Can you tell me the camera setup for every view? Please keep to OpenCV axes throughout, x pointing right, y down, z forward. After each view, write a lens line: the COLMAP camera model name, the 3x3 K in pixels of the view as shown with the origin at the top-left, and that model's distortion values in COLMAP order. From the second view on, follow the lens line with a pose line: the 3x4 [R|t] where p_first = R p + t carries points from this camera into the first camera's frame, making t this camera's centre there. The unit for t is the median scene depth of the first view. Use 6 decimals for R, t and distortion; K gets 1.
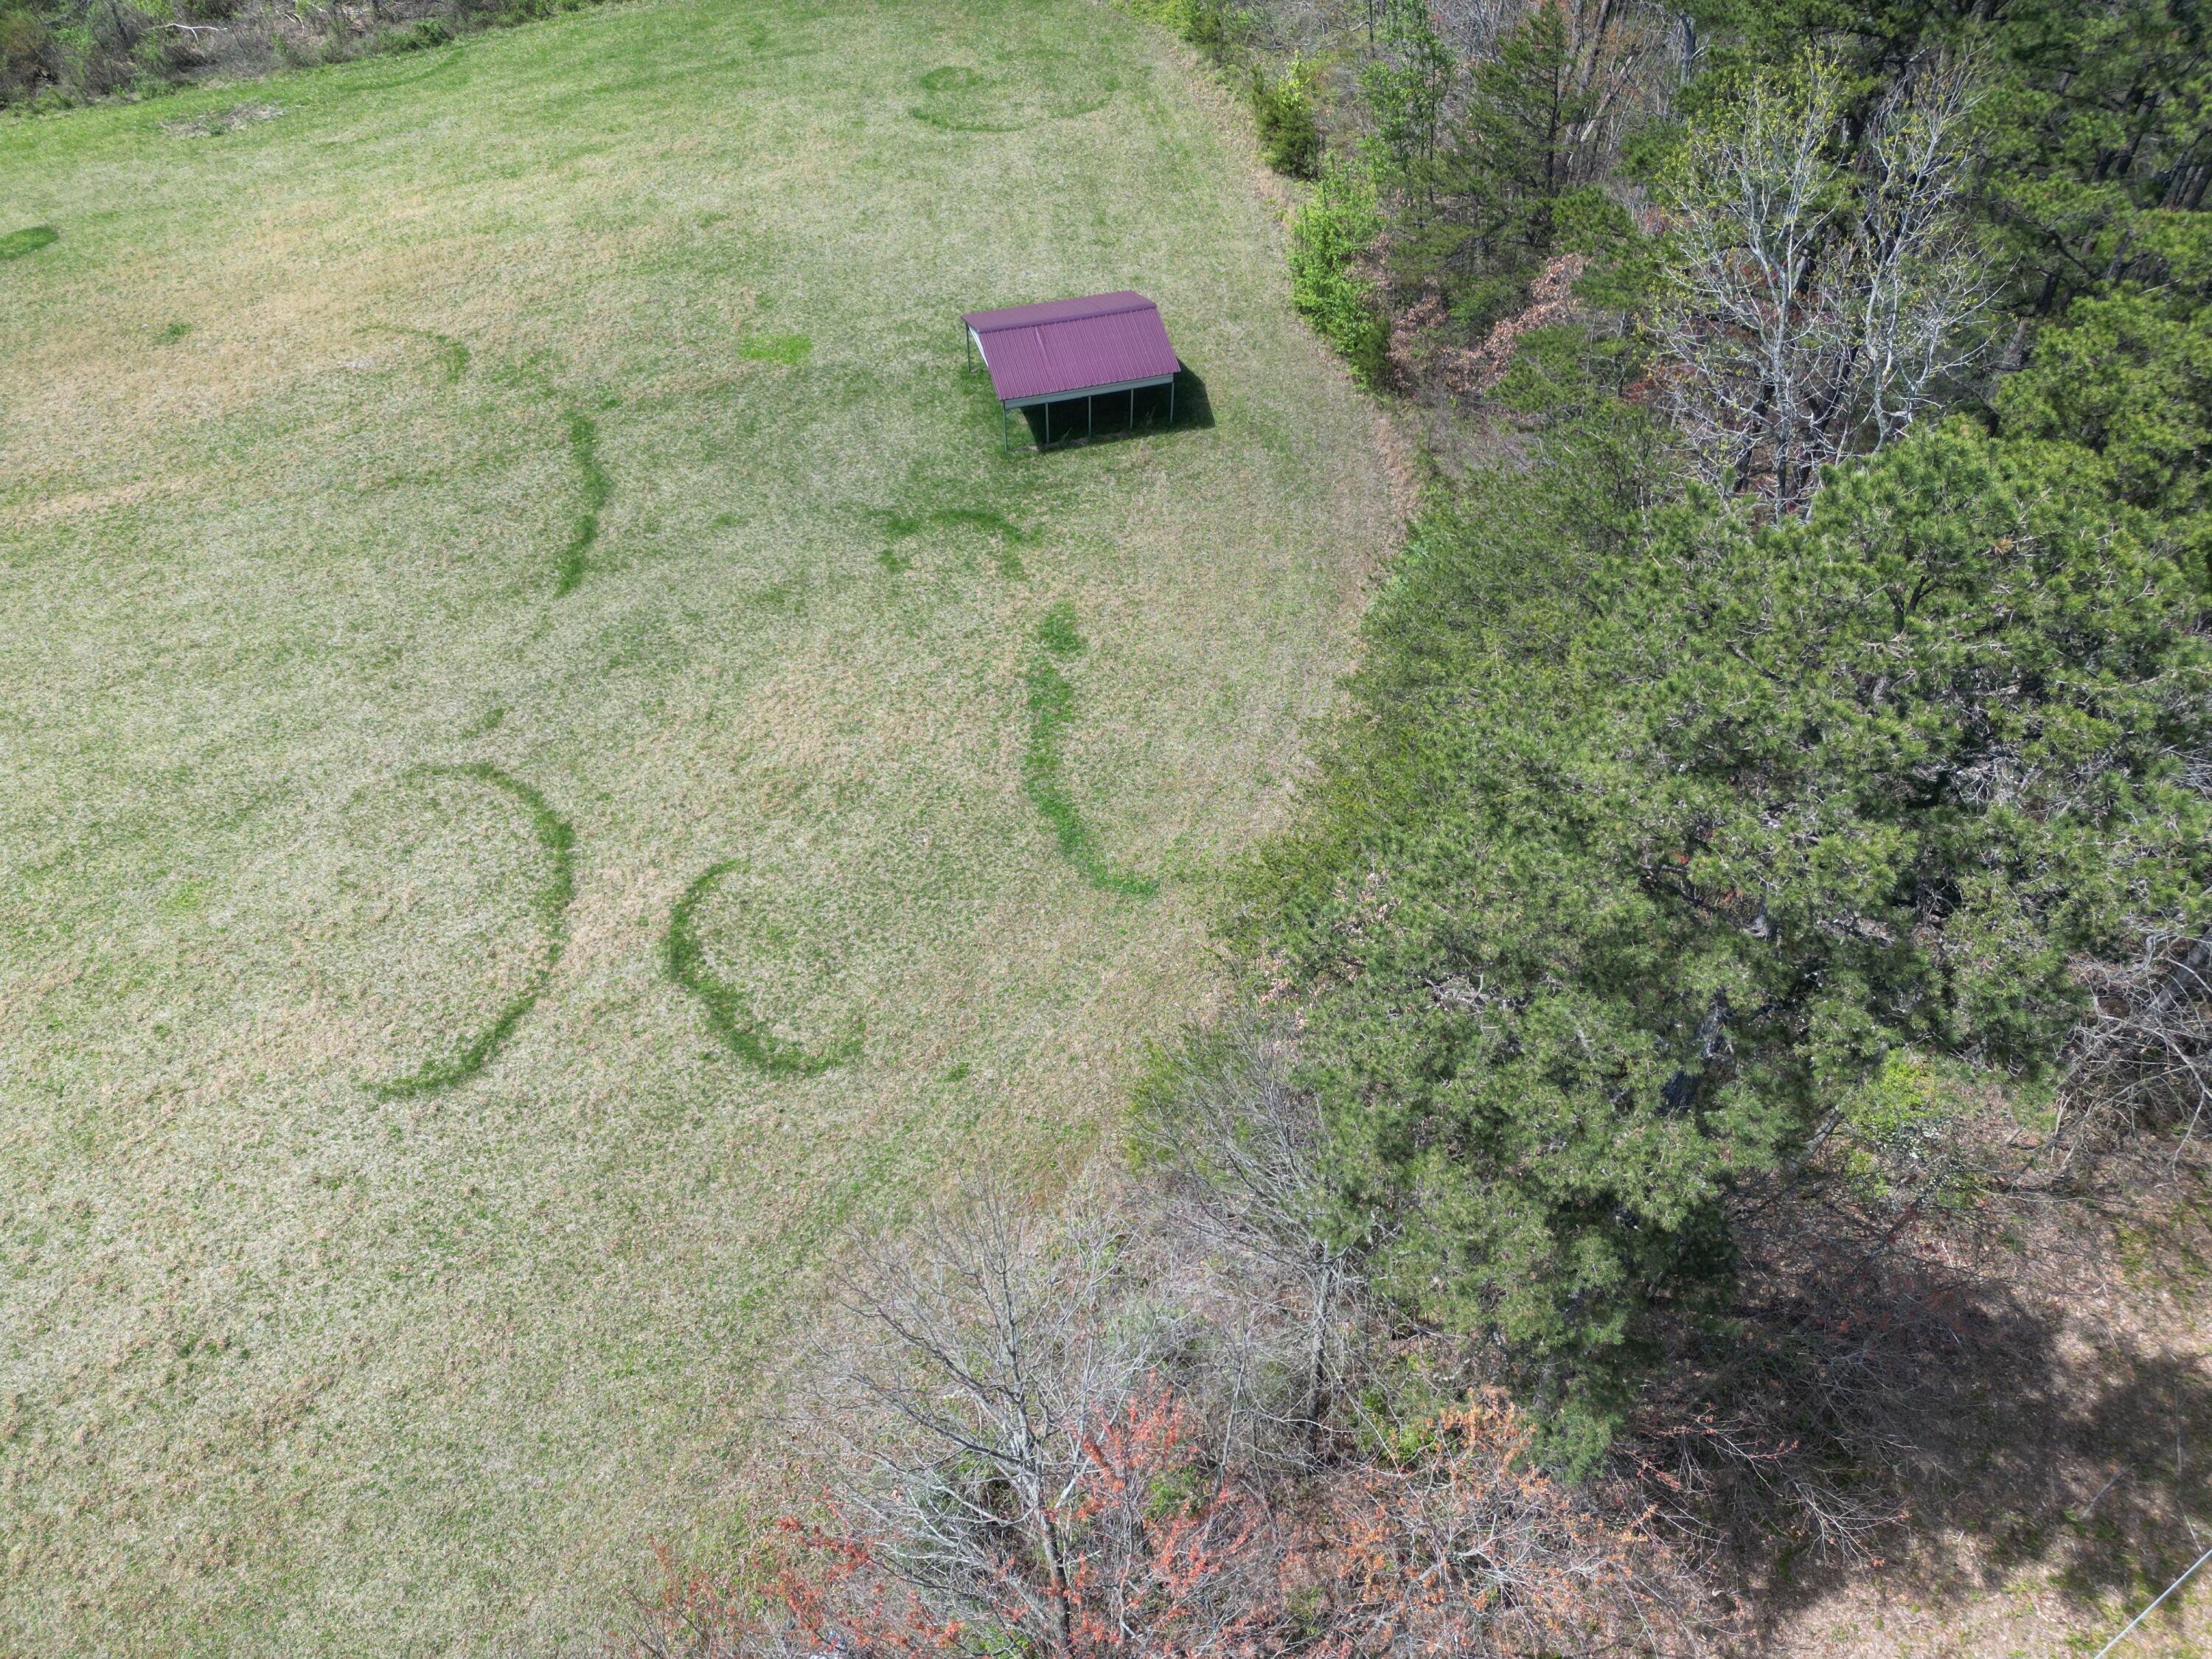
lens RADIAL K [[1546.0, 0, 1110.3], [0, 1546.0, 819.4], [0, 0, 1]] dist [0.077372, -0.068682]
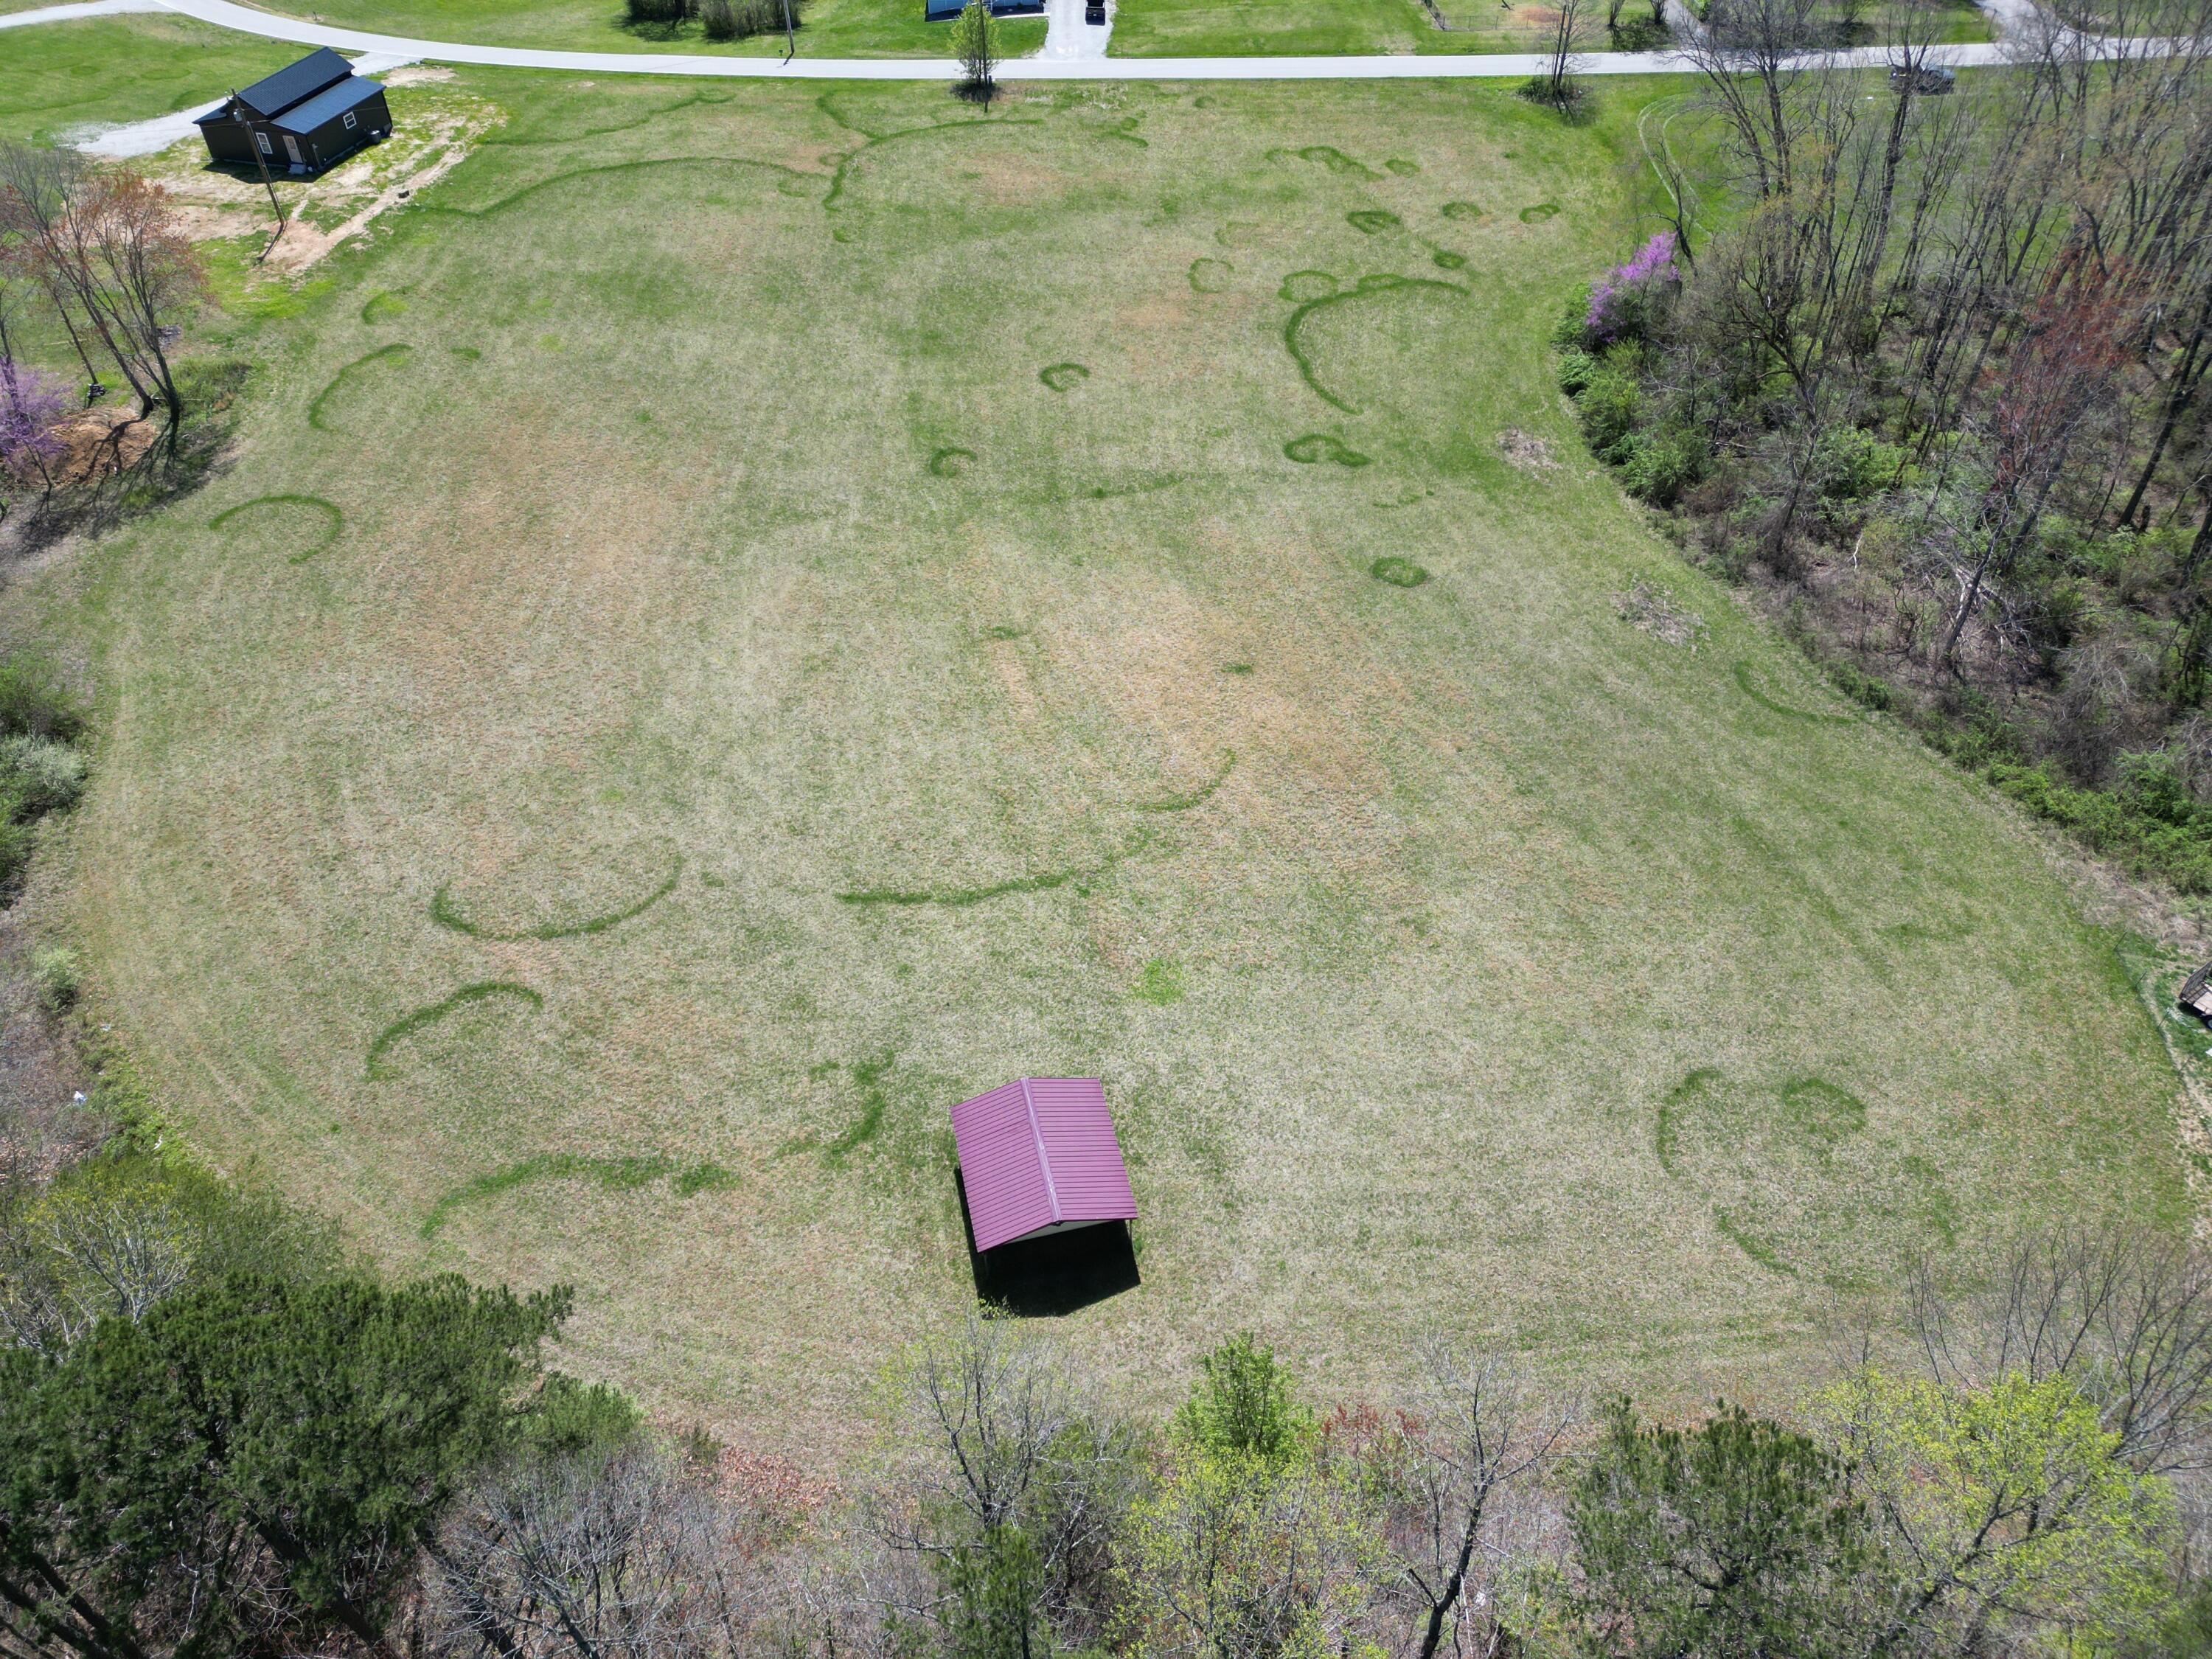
lens RADIAL K [[1546.0, 0, 1110.3], [0, 1546.0, 819.4], [0, 0, 1]] dist [0.077372, -0.068682]
pose [[-0.063794, 0.683003, -0.727624, 1.411525], [-0.708837, 0.482220, 0.514796, -2.416181], [0.702482, 0.548607, 0.453375, 1.016644]]
